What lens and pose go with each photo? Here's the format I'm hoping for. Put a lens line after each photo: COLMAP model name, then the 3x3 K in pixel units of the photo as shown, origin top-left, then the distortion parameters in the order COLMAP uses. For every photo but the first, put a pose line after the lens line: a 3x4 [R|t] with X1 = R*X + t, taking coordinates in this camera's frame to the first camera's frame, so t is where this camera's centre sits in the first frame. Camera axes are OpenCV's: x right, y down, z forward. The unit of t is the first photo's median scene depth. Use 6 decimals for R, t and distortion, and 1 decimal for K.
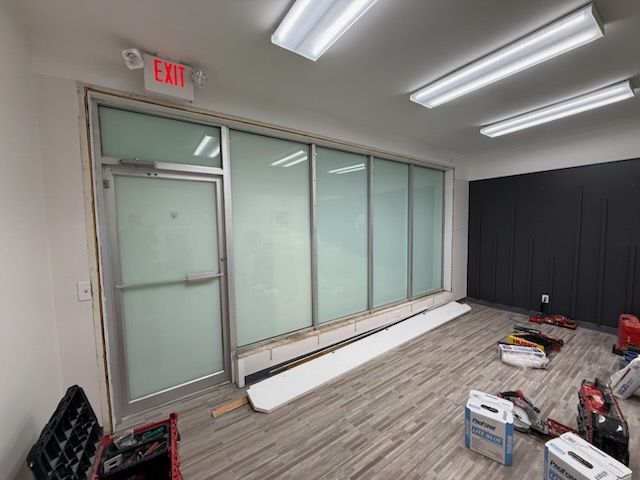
lens RADIAL K [[254.2, 0, 320.9], [0, 254.2, 239.6], [0, 0, 1]] dist [-0.004390, 0.001853]
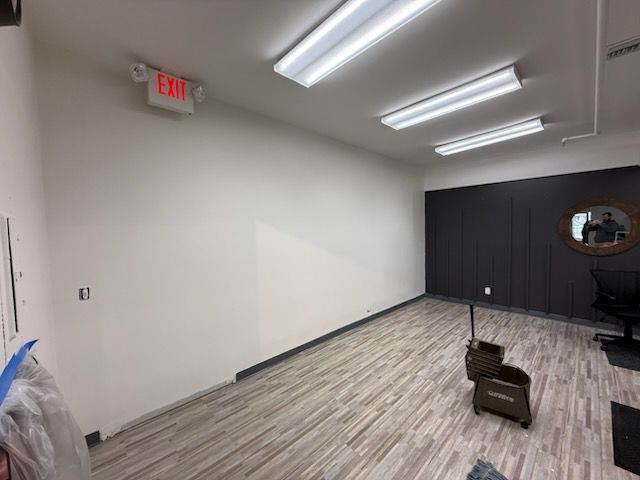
lens RADIAL K [[254.2, 0, 319.3], [0, 254.2, 240.5], [0, 0, 1]] dist [-0.004390, 0.001853]
pose [[0.988834, -0.010912, 0.148623, -0.134962], [0.014661, 0.999601, -0.024149, 0.025660], [-0.148300, 0.026059, 0.988599, -0.126452]]
